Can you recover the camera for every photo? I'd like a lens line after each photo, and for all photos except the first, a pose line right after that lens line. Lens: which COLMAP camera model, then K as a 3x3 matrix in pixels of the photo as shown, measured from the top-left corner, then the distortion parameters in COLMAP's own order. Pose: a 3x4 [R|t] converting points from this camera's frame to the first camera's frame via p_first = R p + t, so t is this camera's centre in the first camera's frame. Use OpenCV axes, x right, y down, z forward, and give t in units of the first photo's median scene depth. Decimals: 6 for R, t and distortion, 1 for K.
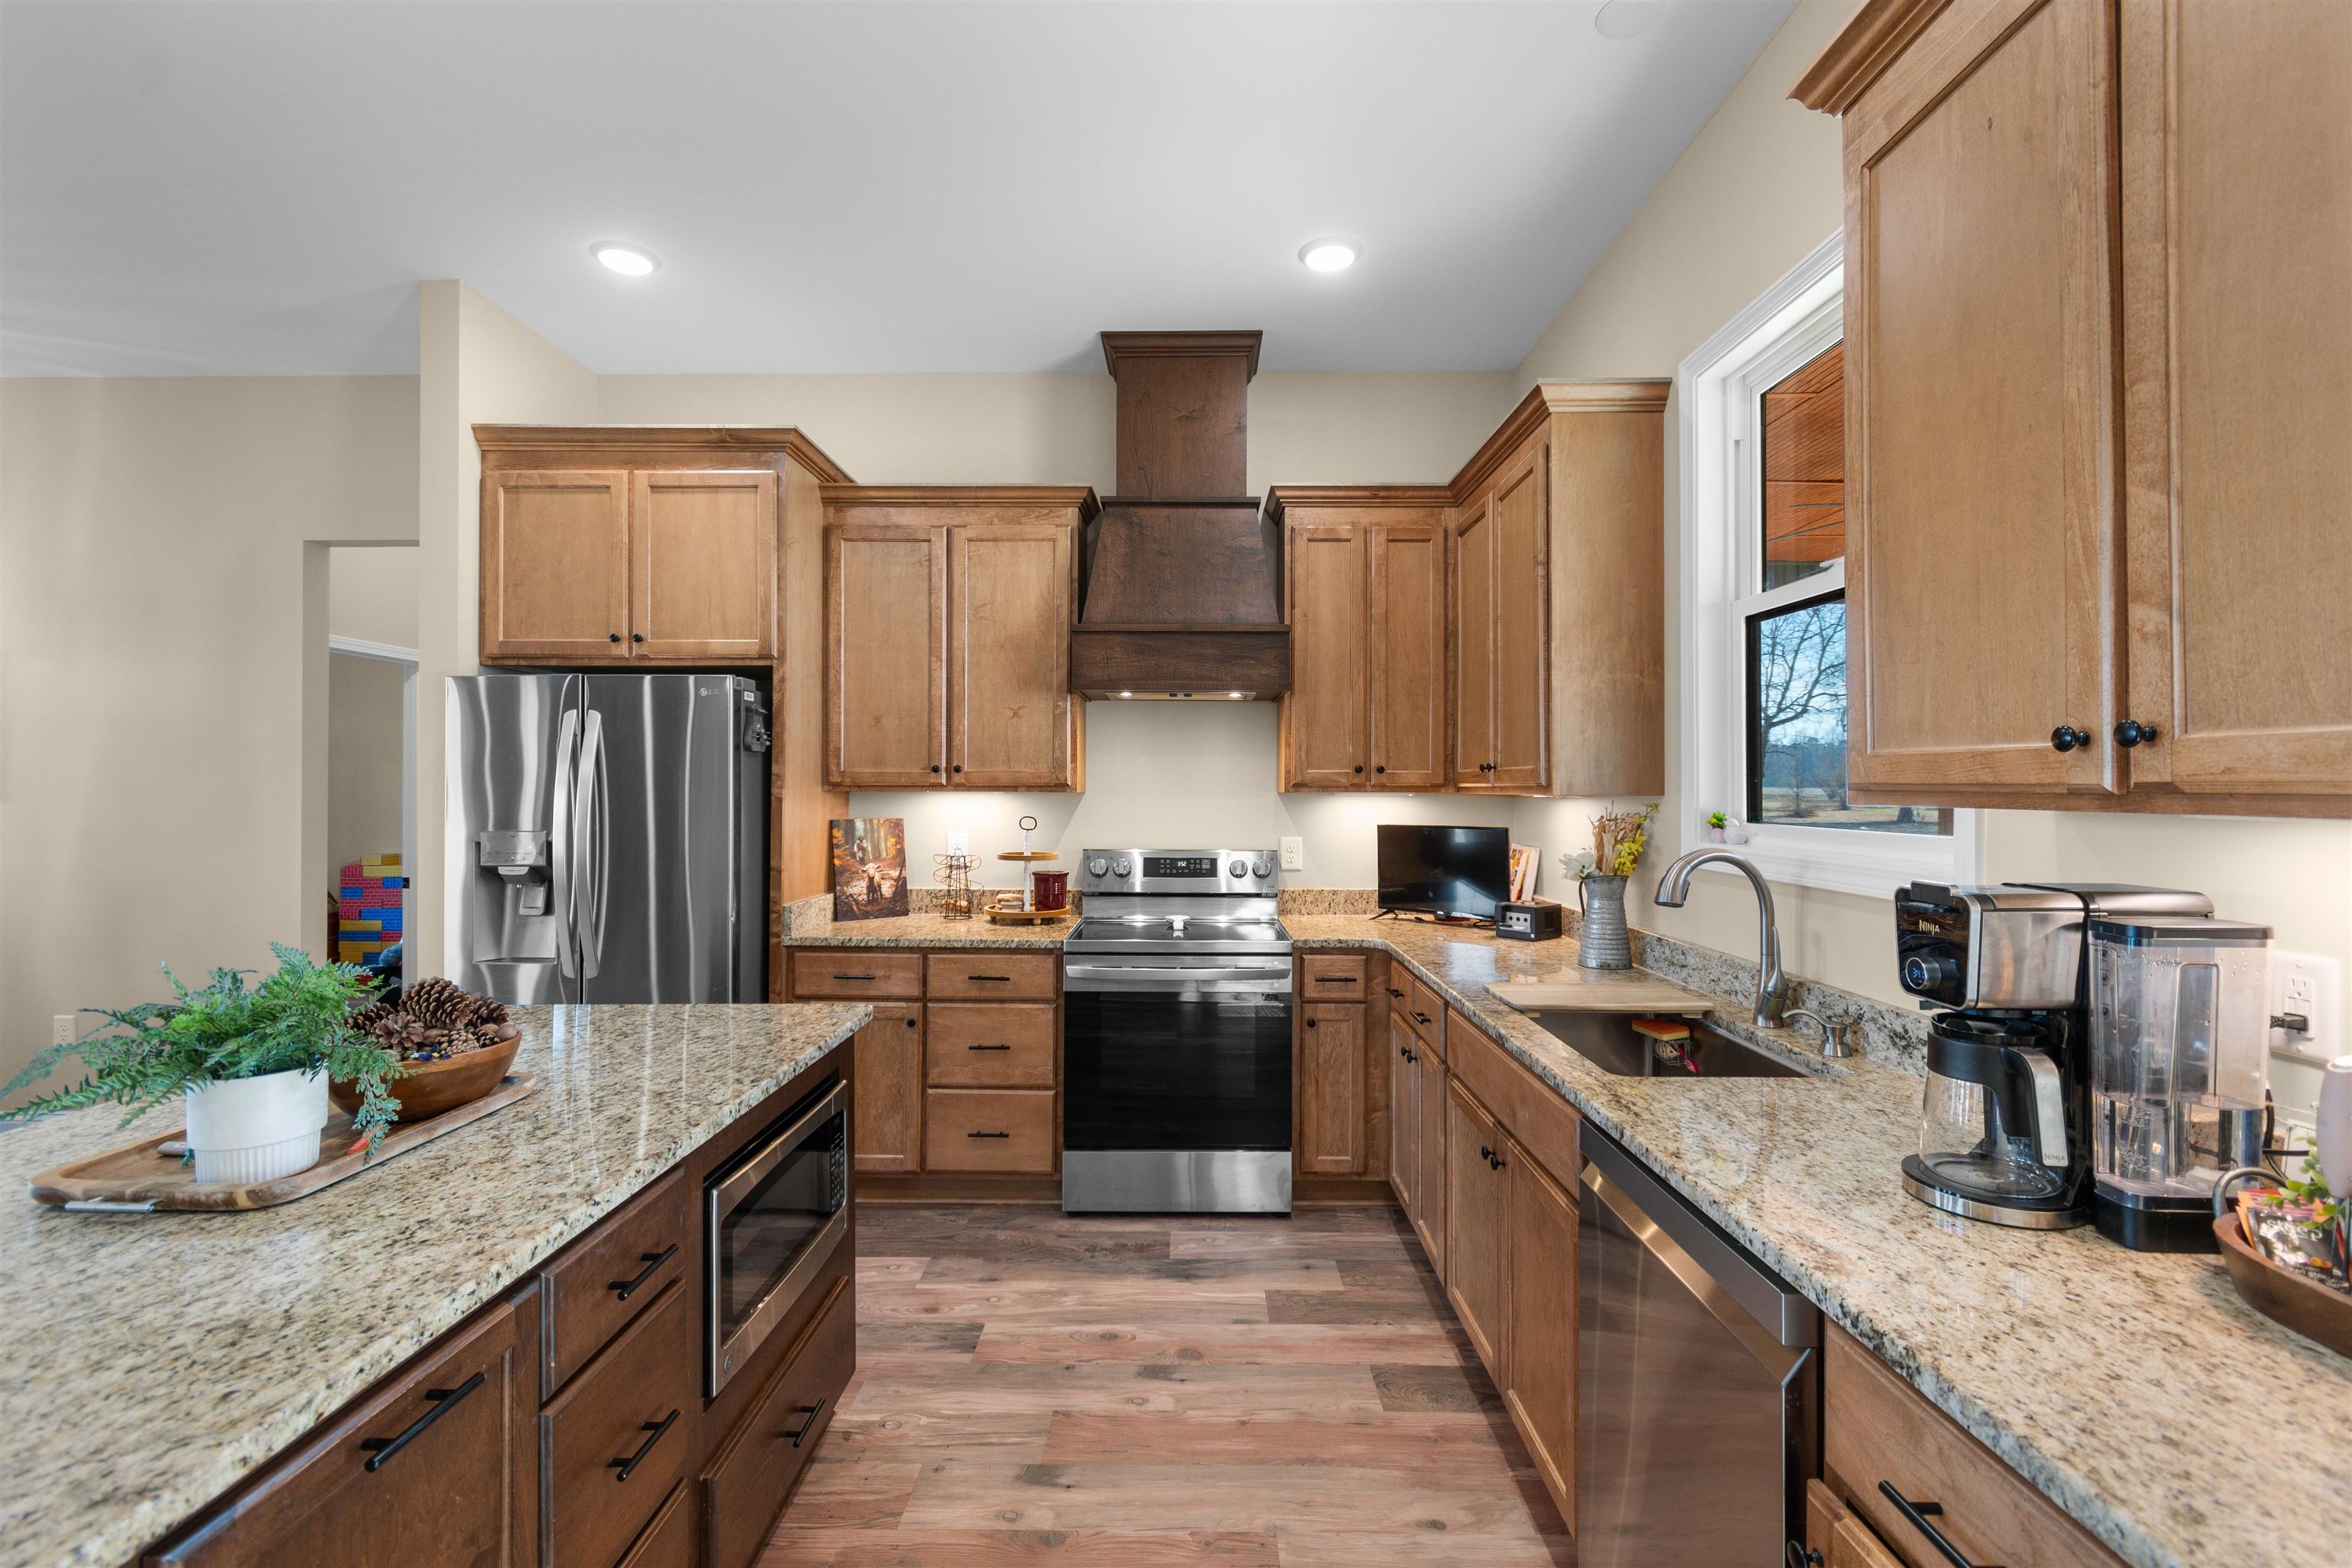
lens RADIAL K [[1034.0, 0, 1170.9], [0, 1034.0, 779.1], [0, 0, 1]] dist [0.004878, -0.000329]
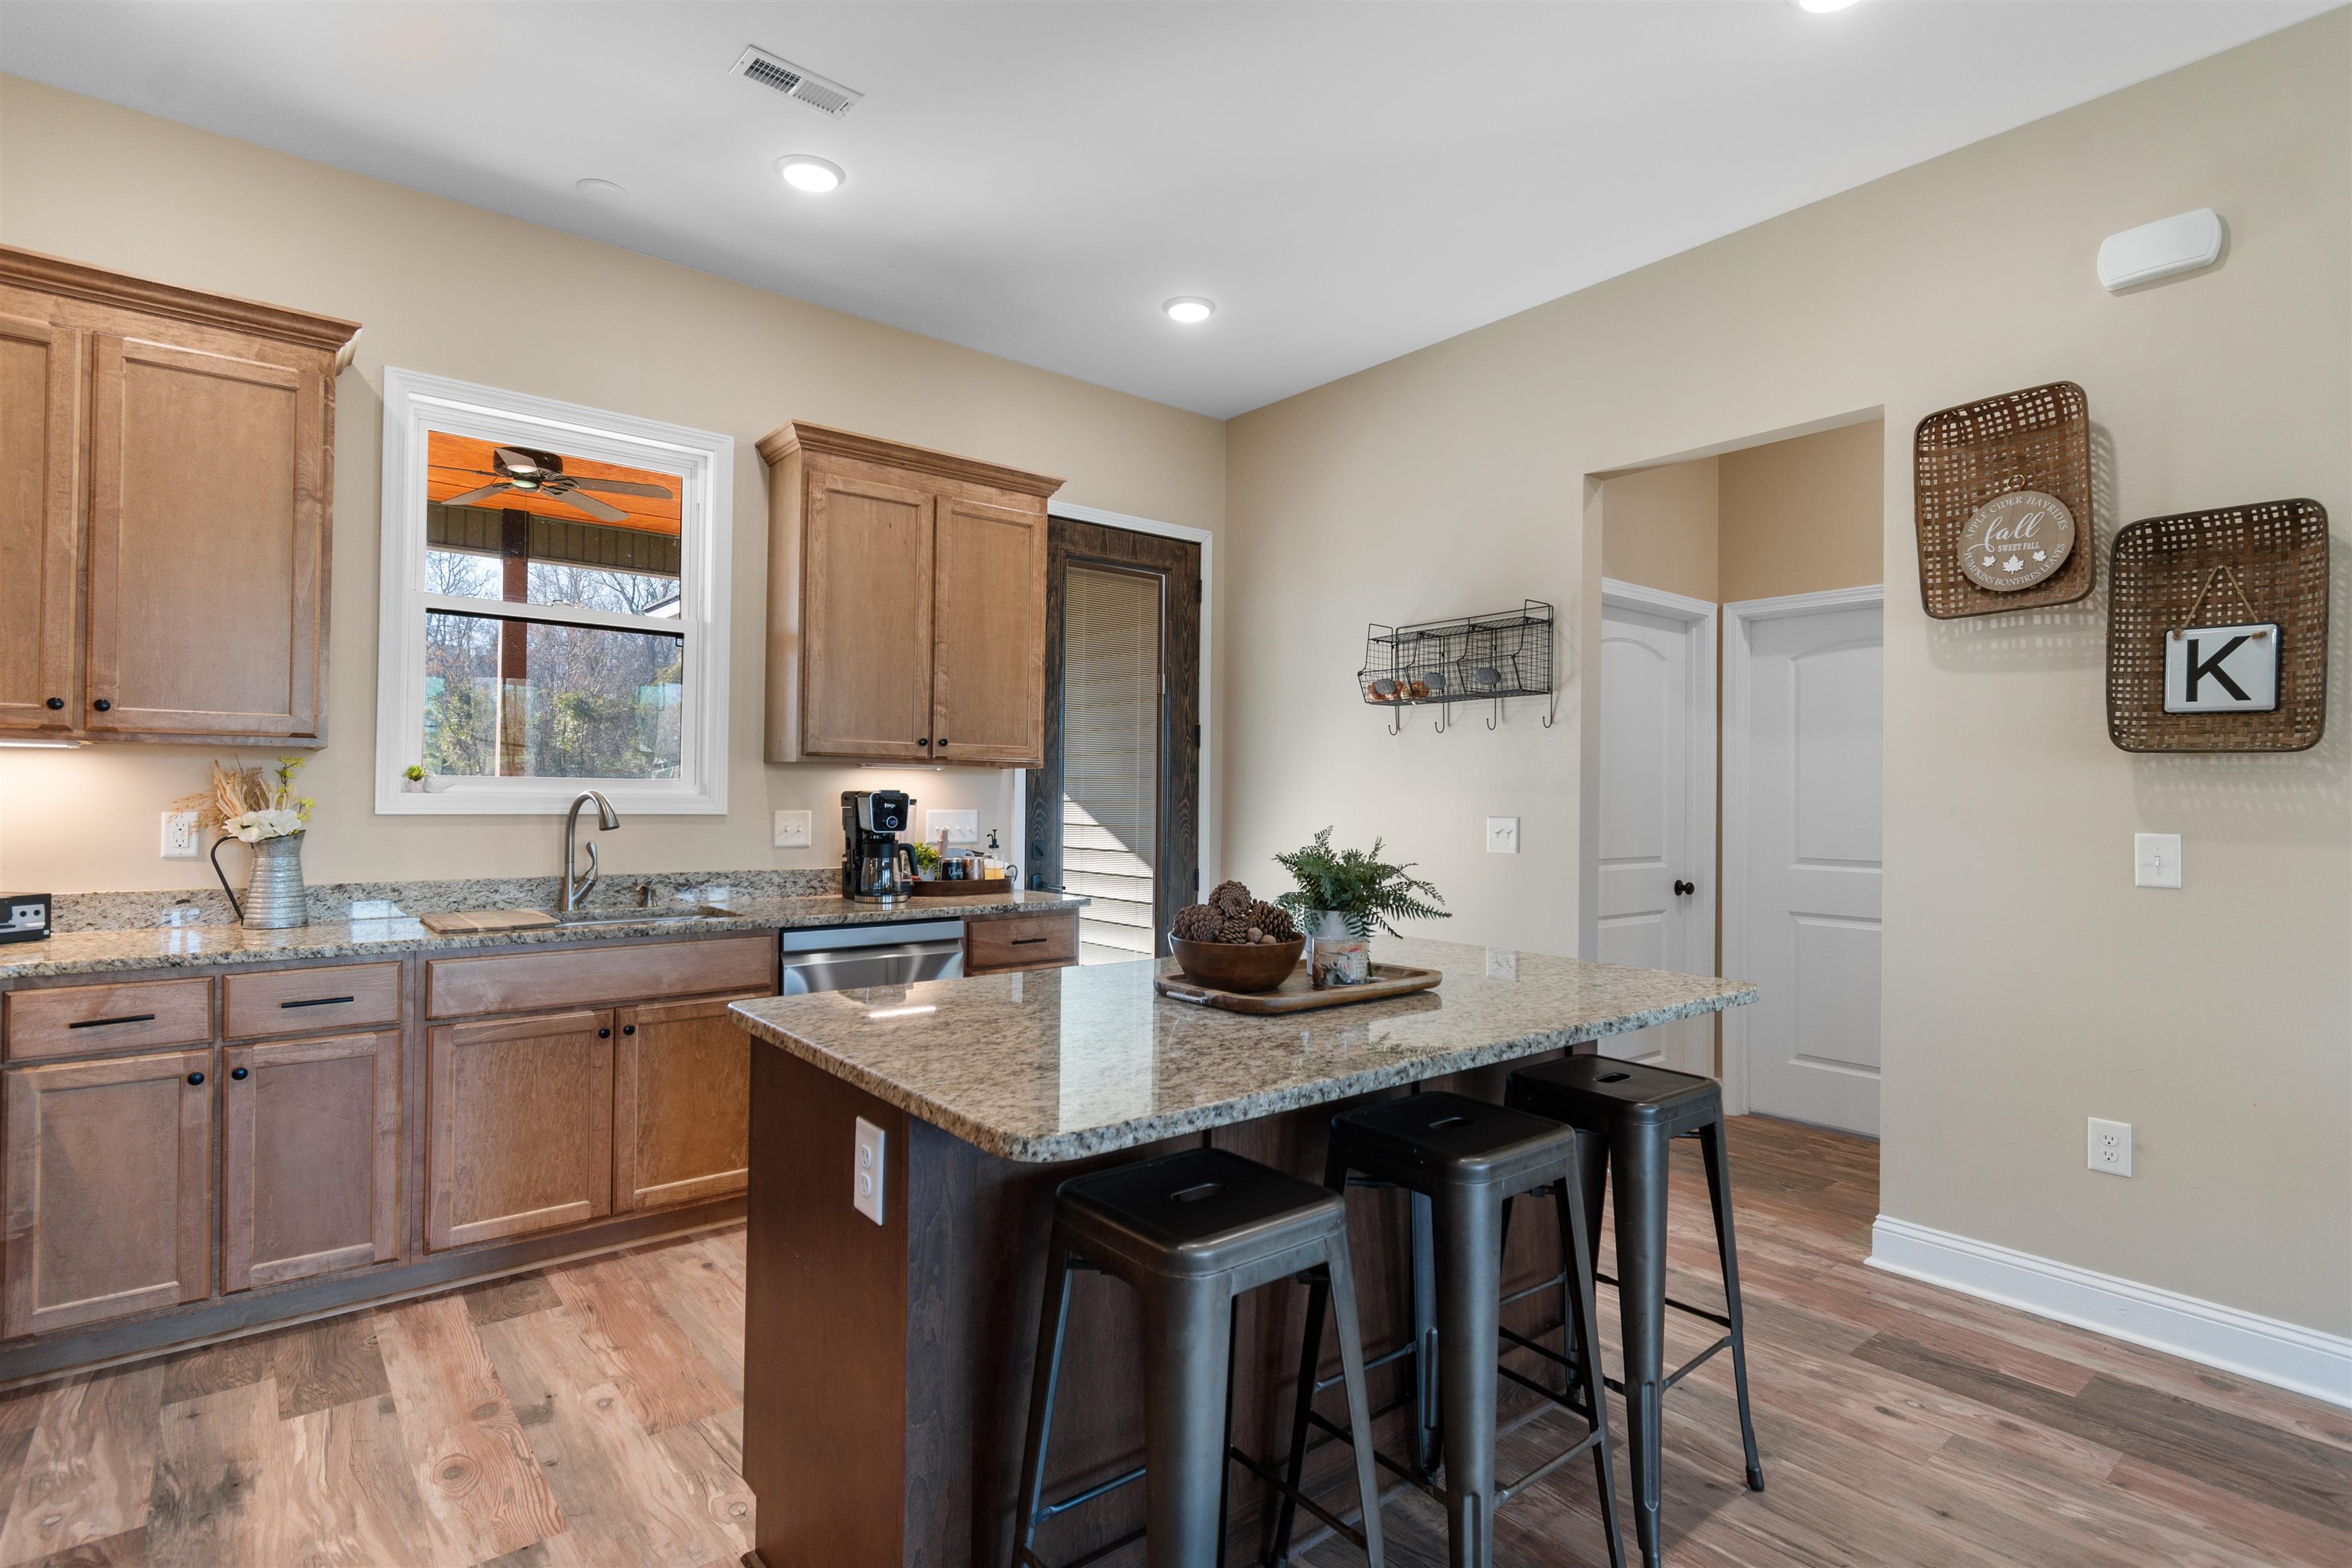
lens RADIAL K [[1168.4, 0, 1173.7], [0, 1168.4, 787.1], [0, 0, 1]] dist [0.013730, -0.002228]
pose [[-0.645284, 0.000915, 0.763942, -0.797935], [-0.013650, 0.999826, -0.012728, 0.045017], [-0.763820, -0.018641, -0.645160, 0.901930]]
